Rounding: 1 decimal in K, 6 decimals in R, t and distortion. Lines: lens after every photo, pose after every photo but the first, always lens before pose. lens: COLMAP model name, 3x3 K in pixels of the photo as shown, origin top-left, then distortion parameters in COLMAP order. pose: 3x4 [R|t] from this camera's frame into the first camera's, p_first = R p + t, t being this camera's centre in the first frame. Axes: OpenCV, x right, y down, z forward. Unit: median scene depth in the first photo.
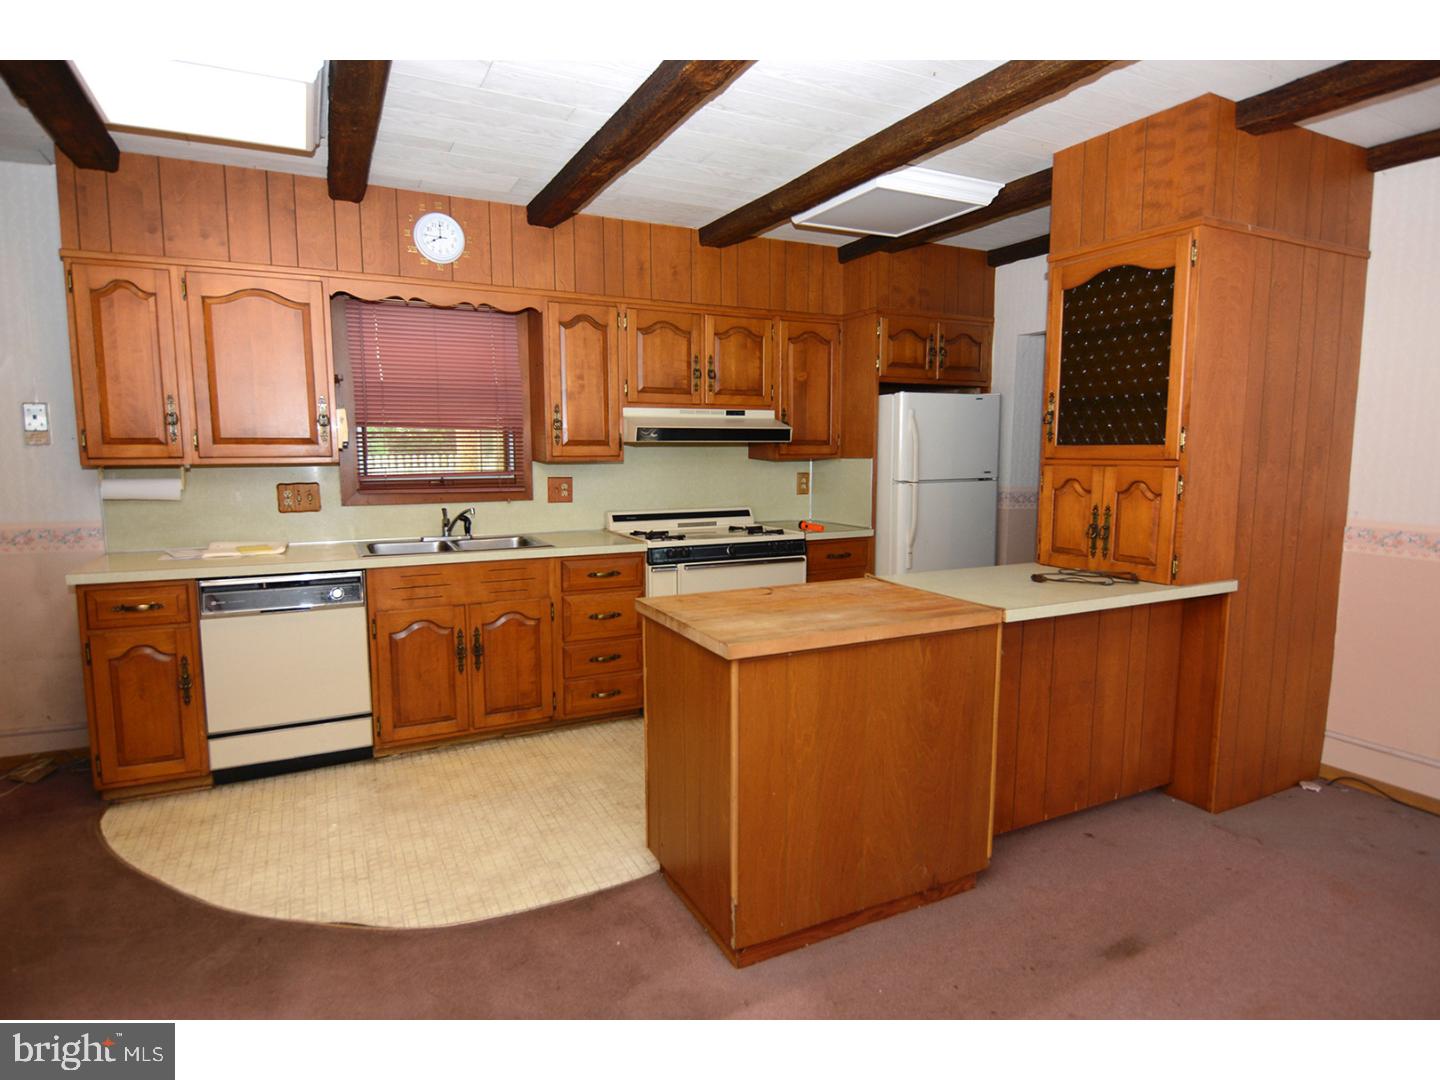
lens RADIAL K [[790.5, 0, 720.0], [0, 790.5, 540.0], [0, 0, 1]] dist [0.002215, -0.020024]
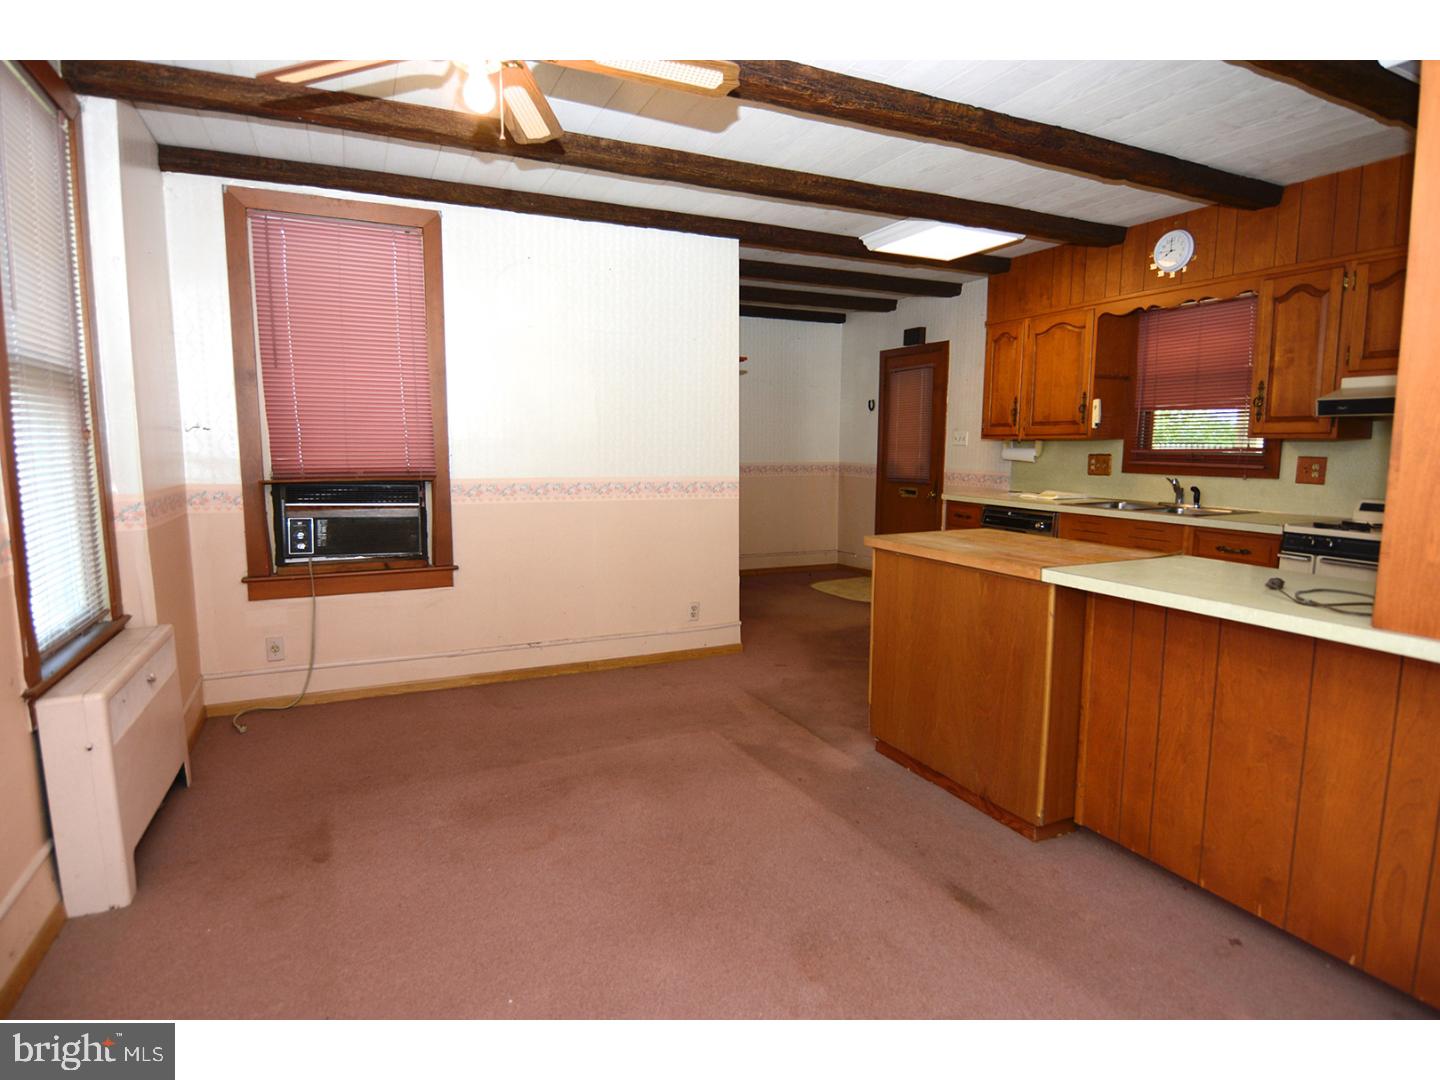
lens RADIAL K [[774.4, 0, 720.0], [0, 774.4, 540.0], [0, 0, 1]] dist [0.000983, -0.019327]
pose [[-0.030643, 0.123357, -0.991889, 0.970814], [-0.119173, 0.984826, 0.126160, -0.017405], [0.992400, 0.122072, -0.015478, 0.427255]]
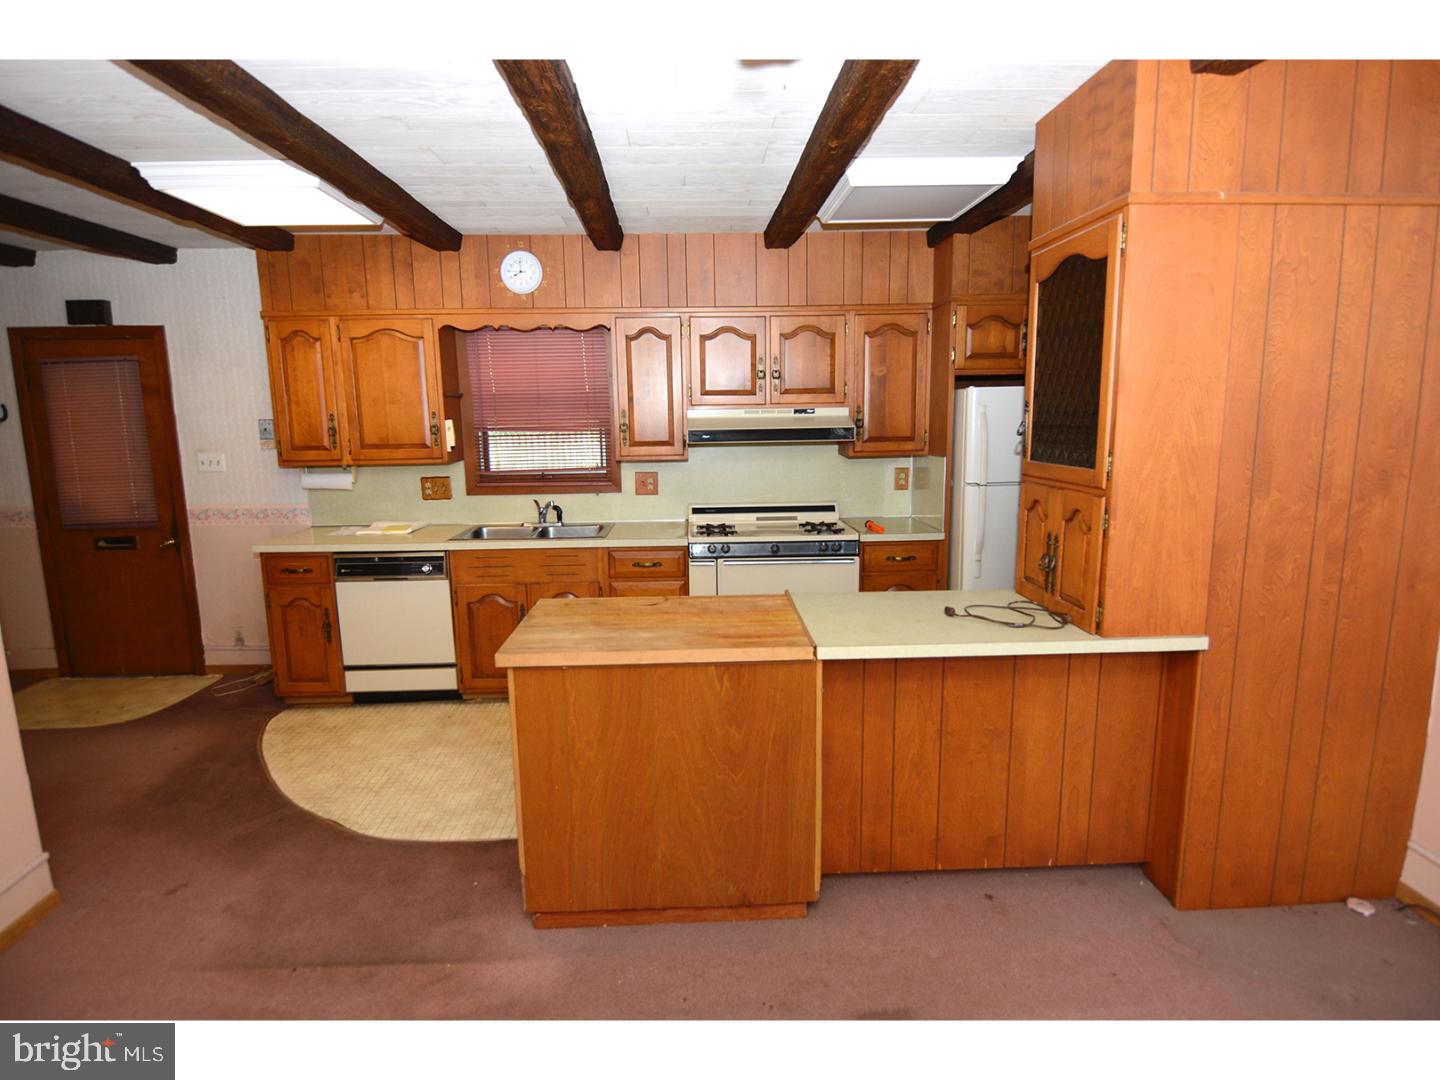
lens RADIAL K [[774.4, 0, 720.0], [0, 774.4, 540.0], [0, 0, 1]] dist [0.000983, -0.019327]
pose [[0.908345, 0.055726, -0.414493, 0.456778], [-0.035016, 0.997737, 0.057404, -0.066164], [0.416754, -0.037629, 0.908240, 0.064950]]
